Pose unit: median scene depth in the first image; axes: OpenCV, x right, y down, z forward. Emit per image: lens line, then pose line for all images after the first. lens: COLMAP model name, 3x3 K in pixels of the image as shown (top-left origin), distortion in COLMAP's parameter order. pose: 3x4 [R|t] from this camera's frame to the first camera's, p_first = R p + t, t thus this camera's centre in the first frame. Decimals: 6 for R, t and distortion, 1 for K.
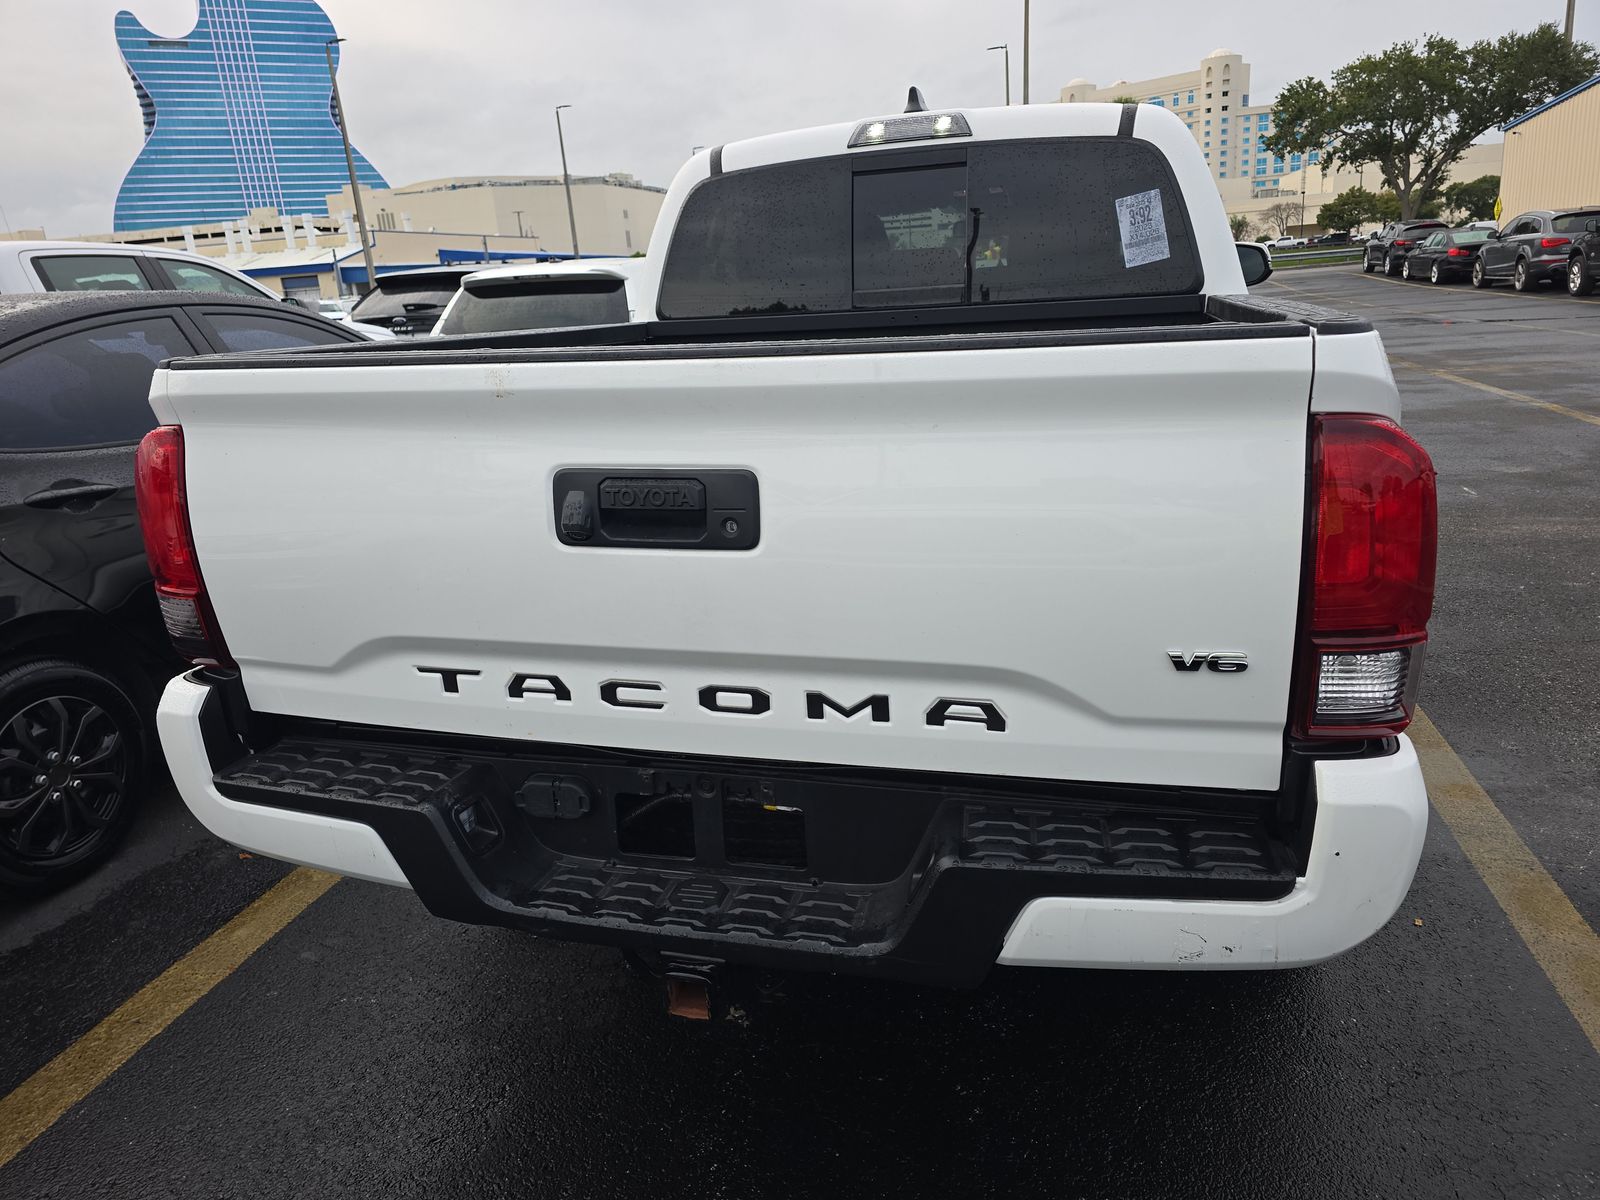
lens RADIAL K [[1080.2, 0, 800.3], [0, 1080.2, 599.3], [0, 0, 1]] dist [0.056736, -0.052582]
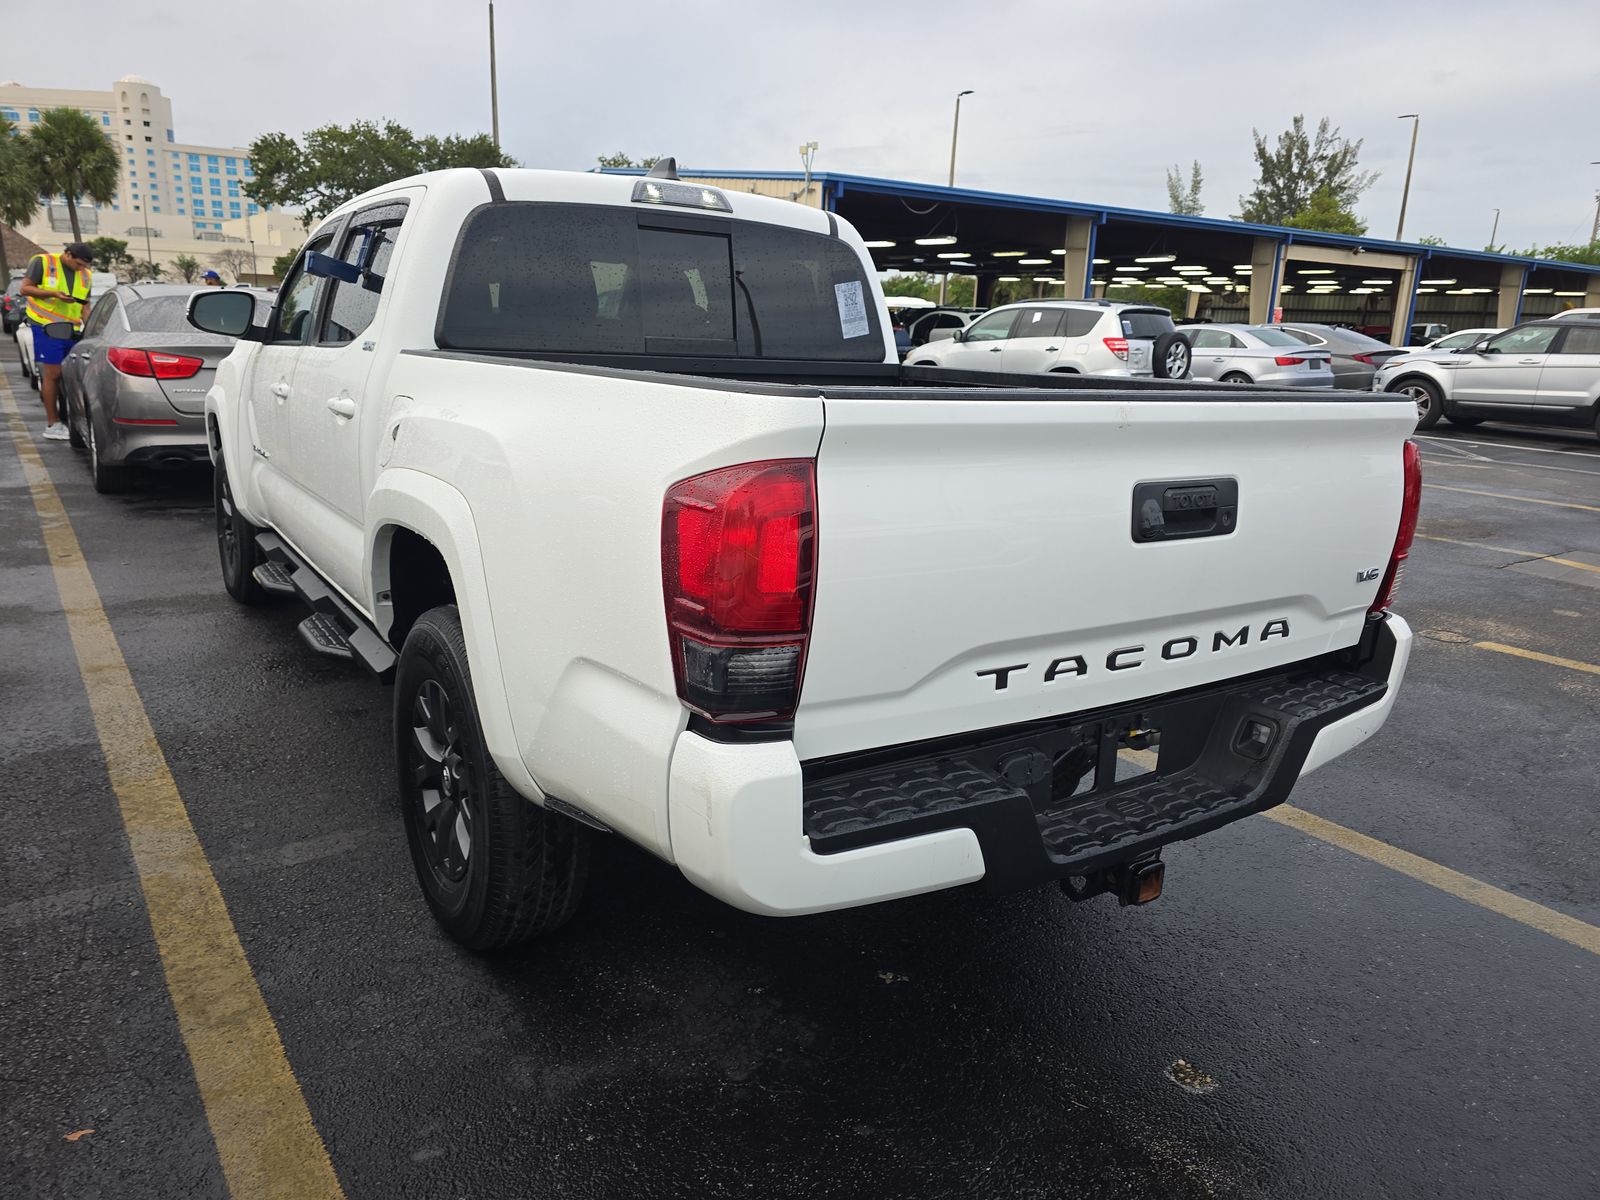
lens RADIAL K [[1080.2, 0, 810.0], [0, 1080.2, 595.2], [0, 0, 1]] dist [0.056736, -0.052582]
pose [[0.634818, -0.102753, 0.765799, -0.724316], [0.138653, 0.990179, 0.017921, -0.032573], [-0.760119, 0.094804, 0.642831, 0.235282]]
